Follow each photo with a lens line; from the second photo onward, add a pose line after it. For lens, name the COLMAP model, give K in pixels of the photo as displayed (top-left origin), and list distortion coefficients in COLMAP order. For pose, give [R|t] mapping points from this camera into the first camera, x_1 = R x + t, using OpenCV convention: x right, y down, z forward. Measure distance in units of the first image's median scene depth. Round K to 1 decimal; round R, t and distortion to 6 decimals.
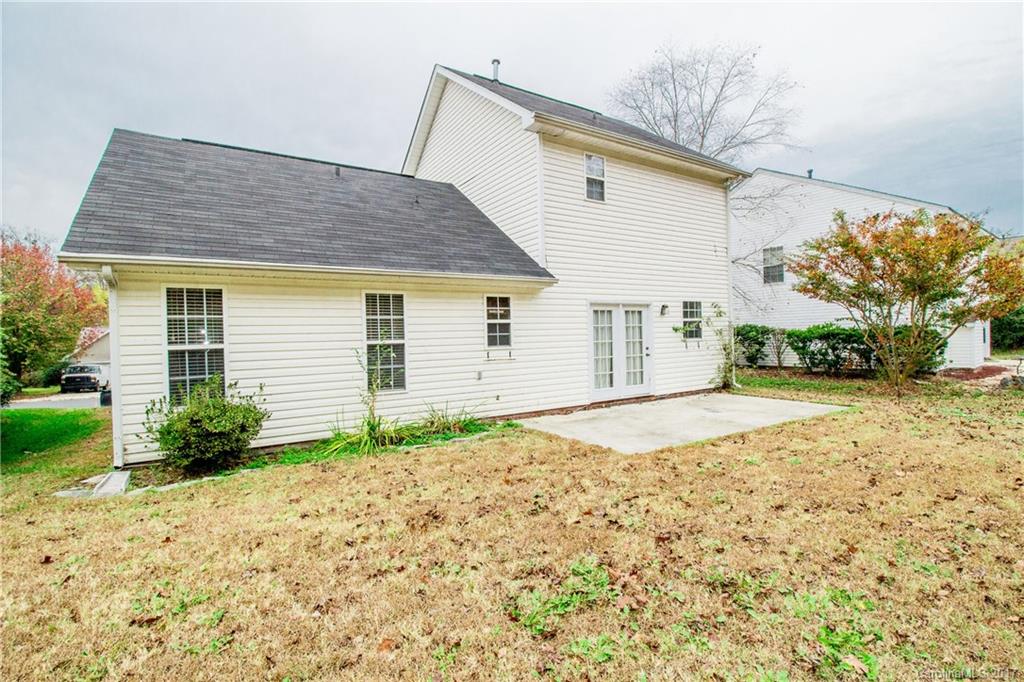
lens RADIAL K [[478.6, 0, 512.0], [0, 478.6, 341.0], [0, 0, 1]] dist [0.001208, -0.013853]
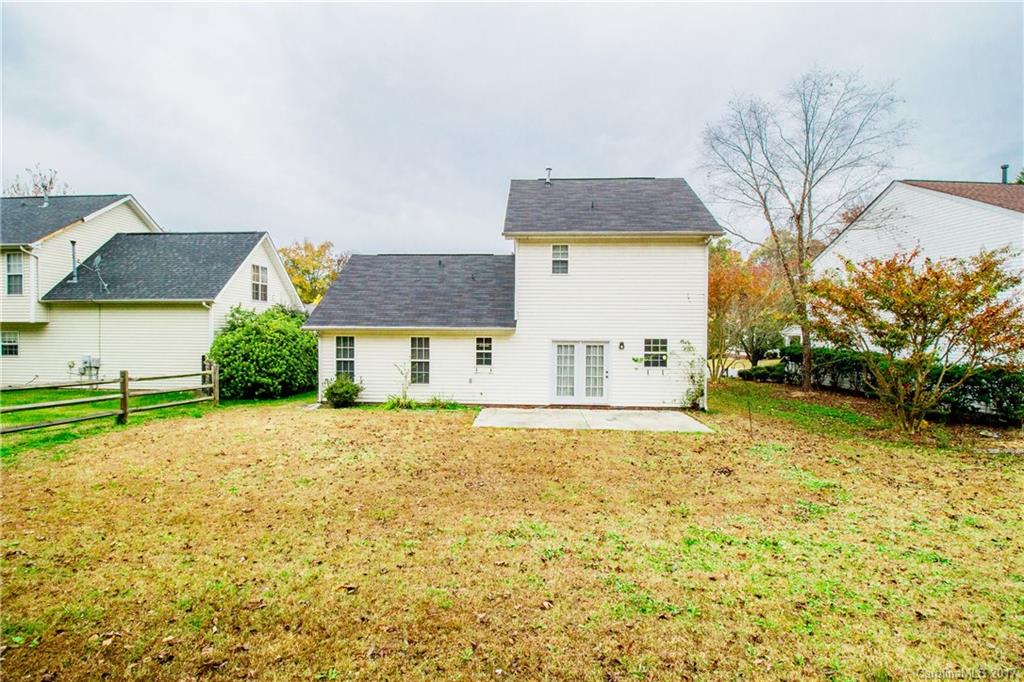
lens RADIAL K [[498.3, 0, 504.3], [0, 498.3, 338.8], [0, 0, 1]] dist [-0.020538, -0.001096]
pose [[0.808427, 0.040707, -0.587187, 1.120195], [-0.035160, 0.999164, 0.020860, -0.128895], [0.587545, 0.003781, 0.809183, -0.461301]]
